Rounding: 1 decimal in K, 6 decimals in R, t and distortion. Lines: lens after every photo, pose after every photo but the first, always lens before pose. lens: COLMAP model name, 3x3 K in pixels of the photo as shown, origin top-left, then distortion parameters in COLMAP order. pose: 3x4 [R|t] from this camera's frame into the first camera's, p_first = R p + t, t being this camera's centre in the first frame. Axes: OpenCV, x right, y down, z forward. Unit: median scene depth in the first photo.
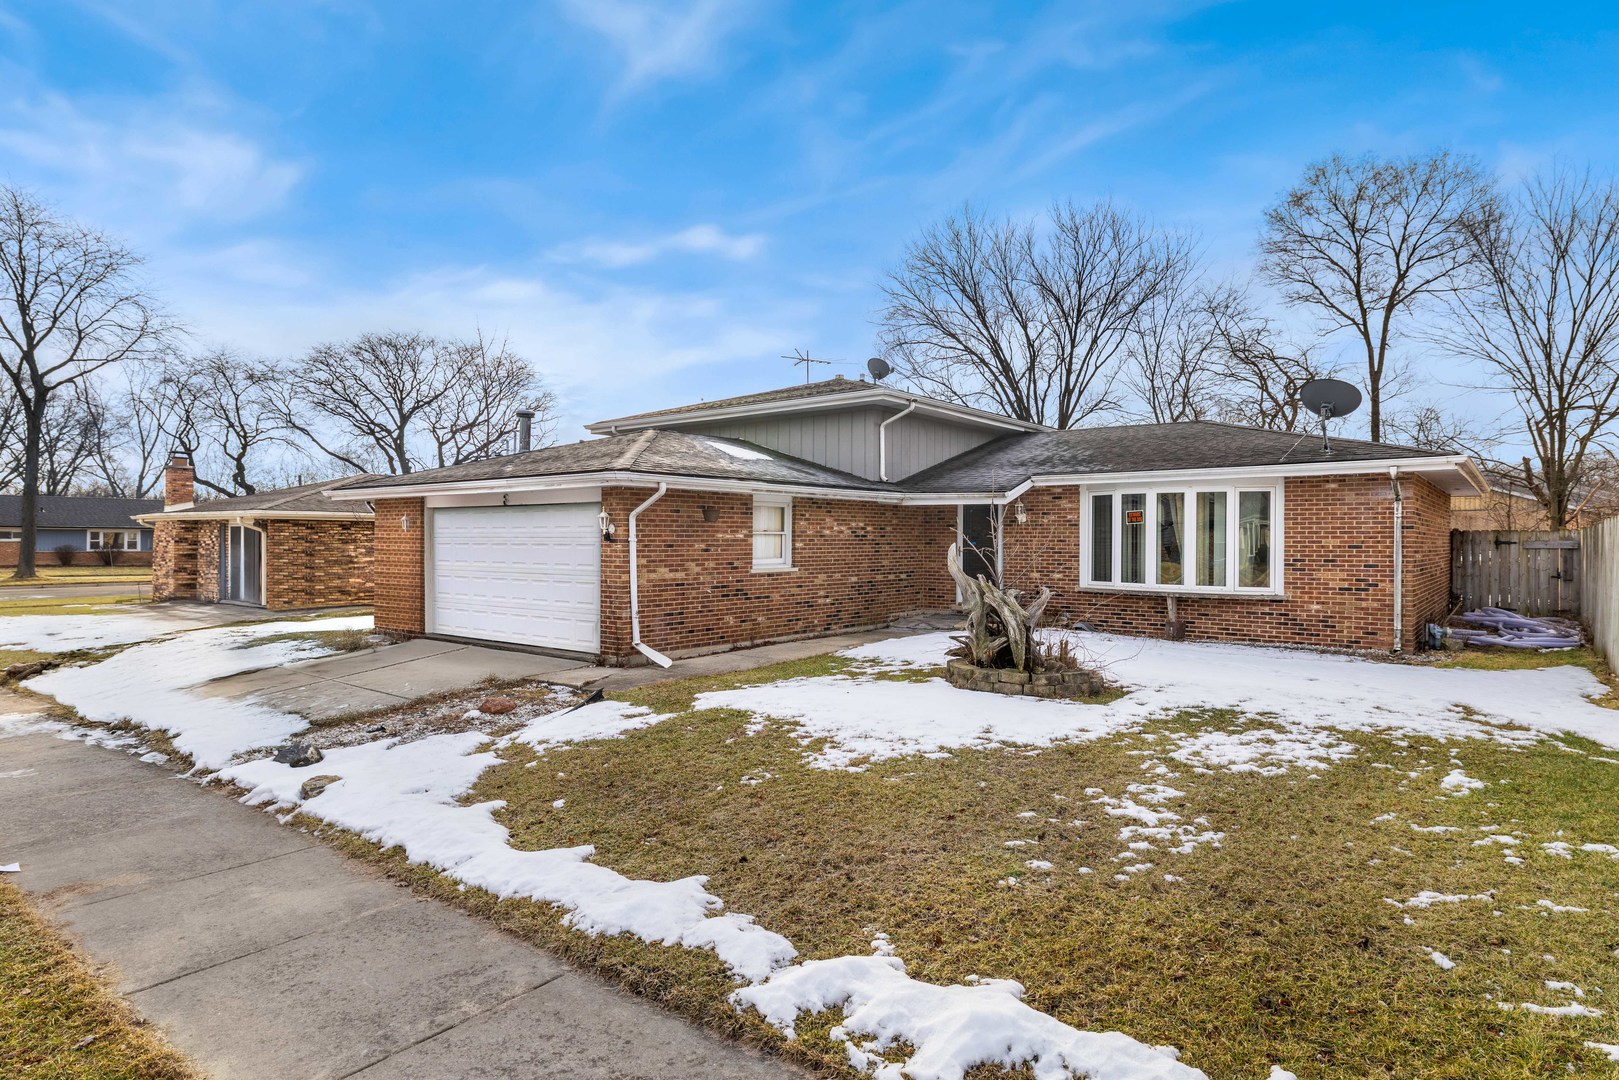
lens RADIAL K [[919.7, 0, 819.4], [0, 919.7, 537.9], [0, 0, 1]] dist [-0.024957, 0.002778]
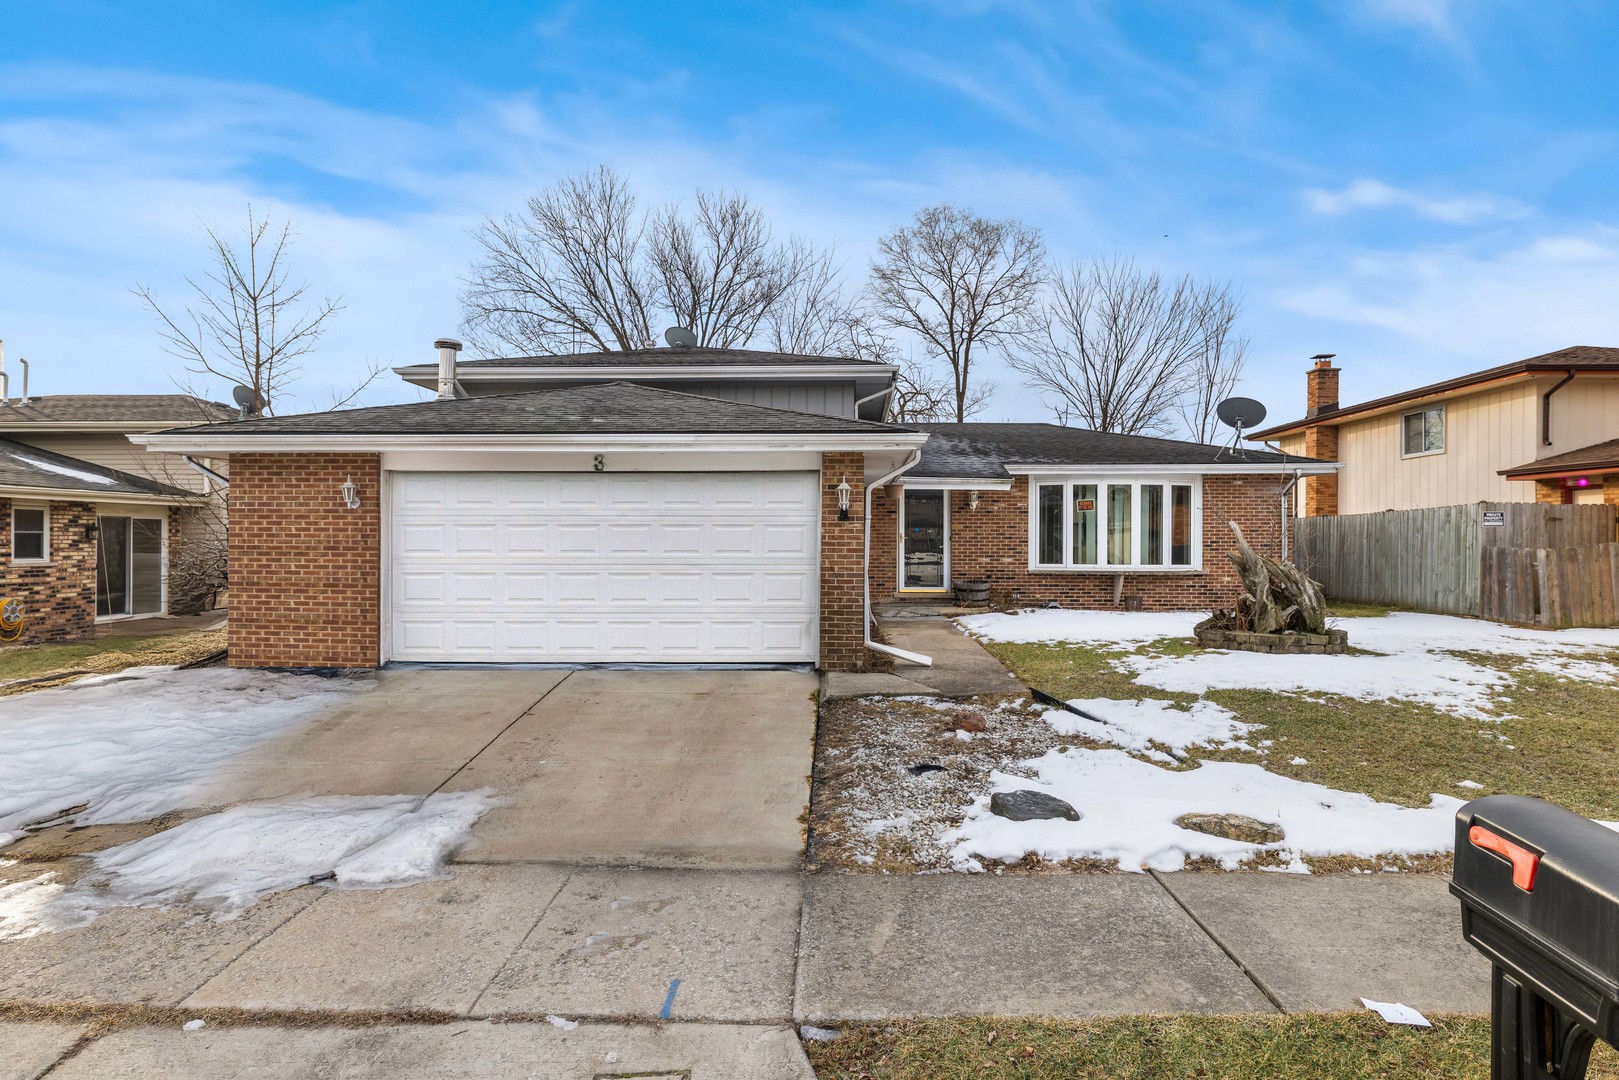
lens RADIAL K [[919.7, 0, 814.7], [0, 919.7, 542.1], [0, 0, 1]] dist [-0.024957, 0.002778]
pose [[0.797227, -0.004933, 0.603659, -0.616113], [0.002626, 0.999985, 0.004704, 0.016642], [-0.603673, -0.002165, 0.797229, 0.313872]]
